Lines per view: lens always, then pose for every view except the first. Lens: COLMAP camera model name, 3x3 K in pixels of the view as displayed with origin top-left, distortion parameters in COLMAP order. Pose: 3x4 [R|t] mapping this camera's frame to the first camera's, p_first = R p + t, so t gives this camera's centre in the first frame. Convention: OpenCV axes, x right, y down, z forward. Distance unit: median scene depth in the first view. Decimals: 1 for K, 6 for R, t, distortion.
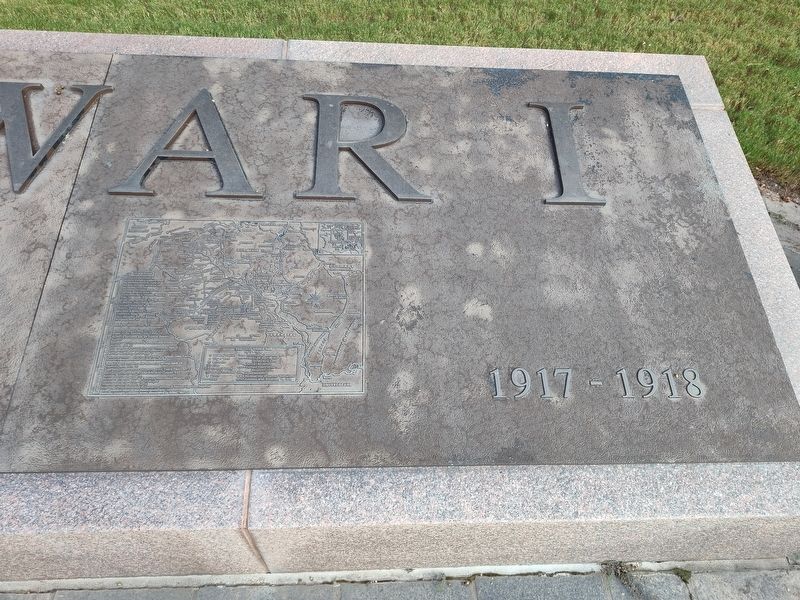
lens RADIAL K [[540.7, 0, 400.0], [0, 540.7, 300.0], [0, 0, 1]] dist [0.027661, -0.044951]
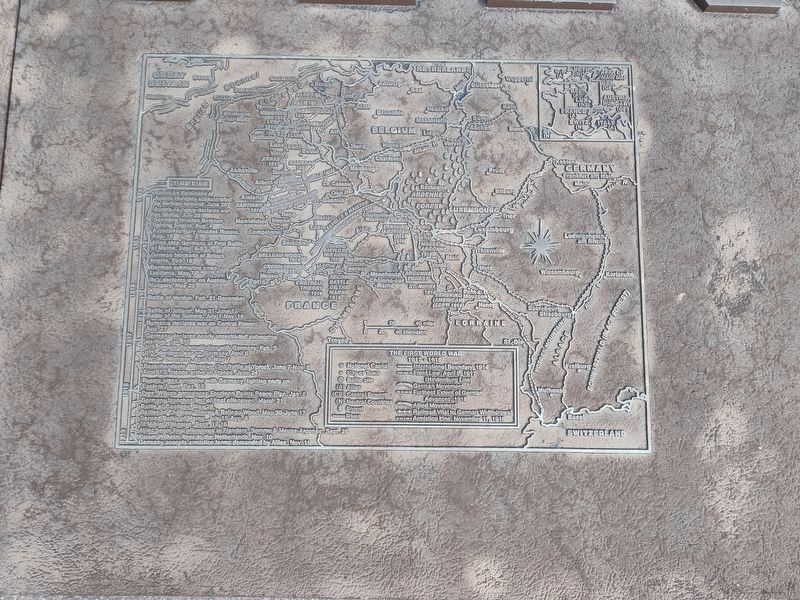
lens RADIAL K [[533.4, 0, 400.0], [0, 533.4, 300.0], [0, 0, 1]] dist [0.003277, -0.001439]
pose [[0.997381, 0.034837, -0.063384, -0.251867], [-0.011361, 0.940941, 0.338380, -0.115416], [0.071428, -0.336773, 0.938873, 0.530872]]
